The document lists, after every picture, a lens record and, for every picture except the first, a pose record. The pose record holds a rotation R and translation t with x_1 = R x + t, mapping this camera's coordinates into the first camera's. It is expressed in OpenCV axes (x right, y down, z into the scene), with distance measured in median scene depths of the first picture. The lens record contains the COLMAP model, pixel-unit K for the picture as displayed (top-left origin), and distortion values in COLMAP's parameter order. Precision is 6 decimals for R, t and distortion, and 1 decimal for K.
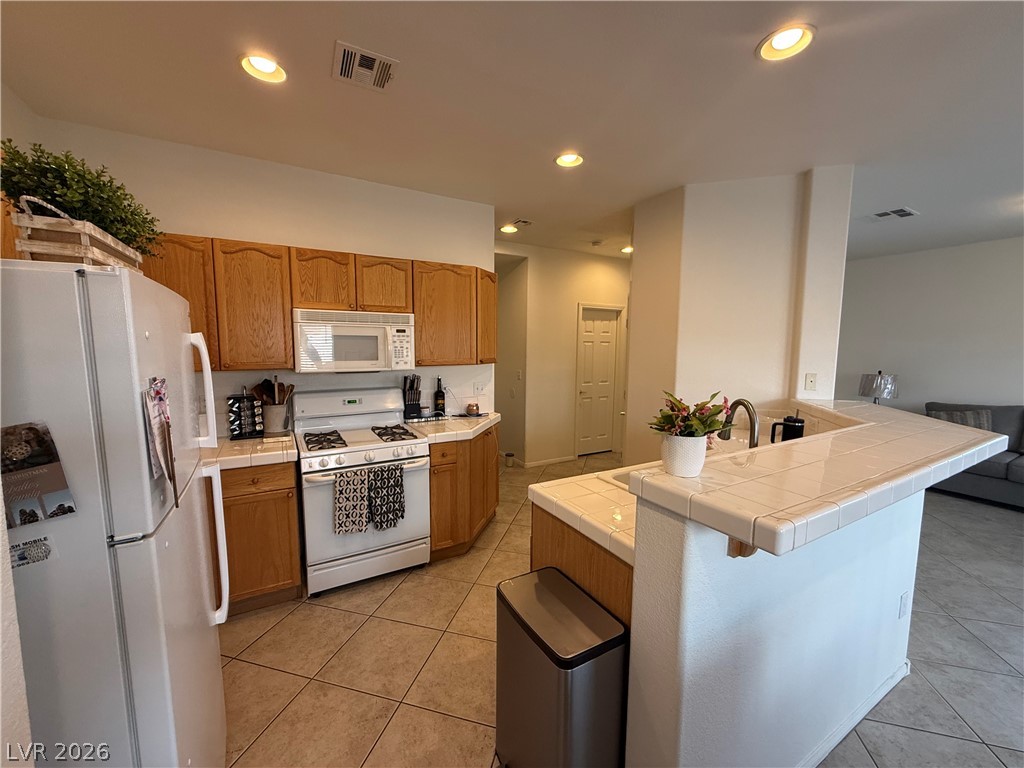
lens RADIAL K [[407.4, 0, 509.4], [0, 407.4, 386.1], [0, 0, 1]] dist [0.001275, -0.000405]
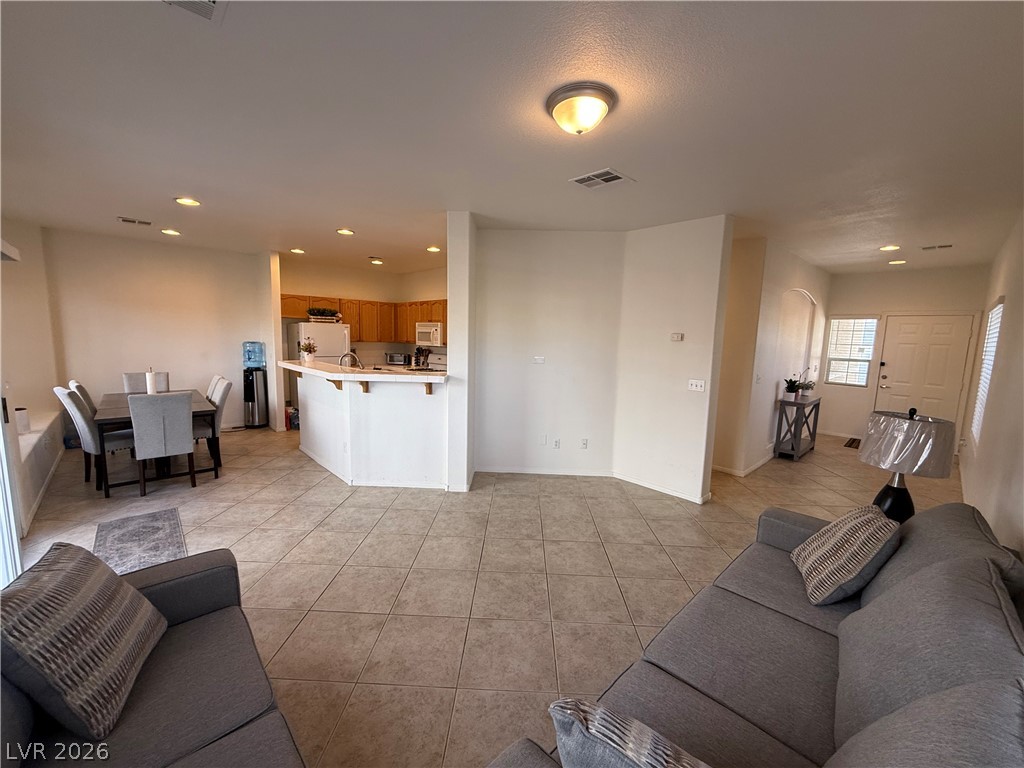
lens RADIAL K [[407.4, 0, 509.4], [0, 407.4, 386.1], [0, 0, 1]] dist [0.001275, -0.000405]
pose [[0.239349, 0.125594, -0.962776, 2.201600], [-0.121969, 0.987633, 0.098514, -0.096918], [0.963242, 0.093849, 0.251708, 0.837534]]
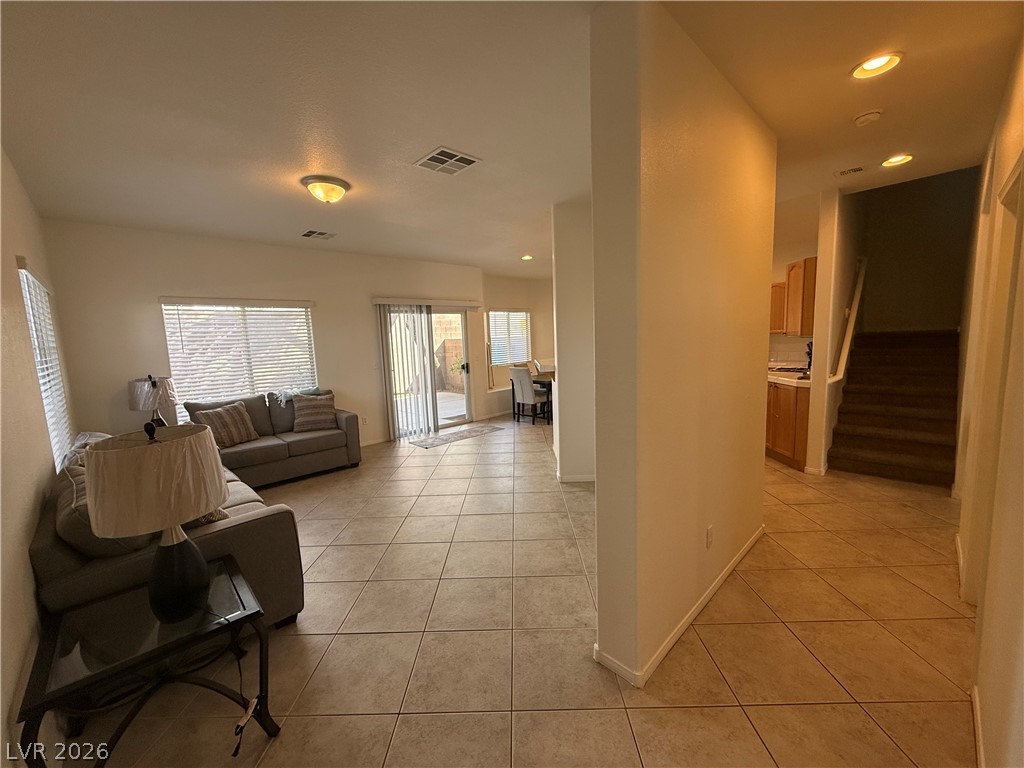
lens RADIAL K [[407.4, 0, 509.4], [0, 407.4, 386.1], [0, 0, 1]] dist [0.001275, -0.000405]
pose [[-0.966062, 0.067582, -0.249313, 1.327241], [0.012662, 0.976398, 0.215610, -0.220640], [0.258000, 0.205135, -0.944116, 2.372276]]
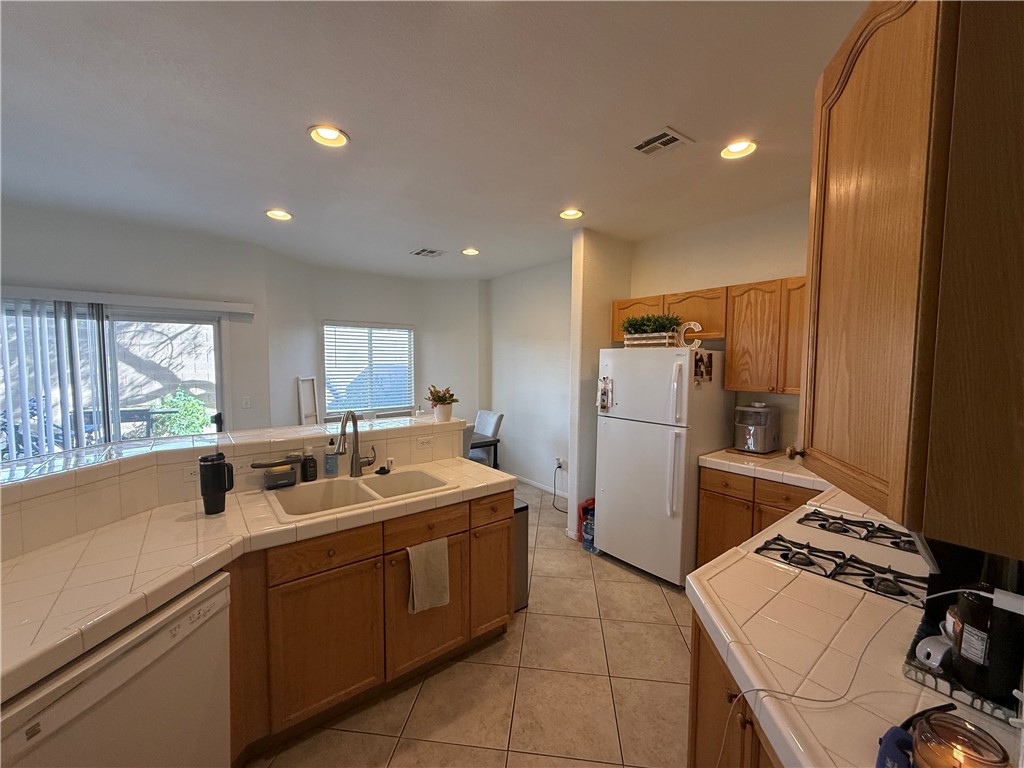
lens RADIAL K [[407.4, 0, 509.4], [0, 407.4, 386.1], [0, 0, 1]] dist [0.001275, -0.000405]
pose [[-0.988975, -0.000081, -0.148082, 0.161551], [-0.024057, 0.986803, 0.160128, -0.157758], [0.146115, 0.161925, -0.975926, 1.380812]]
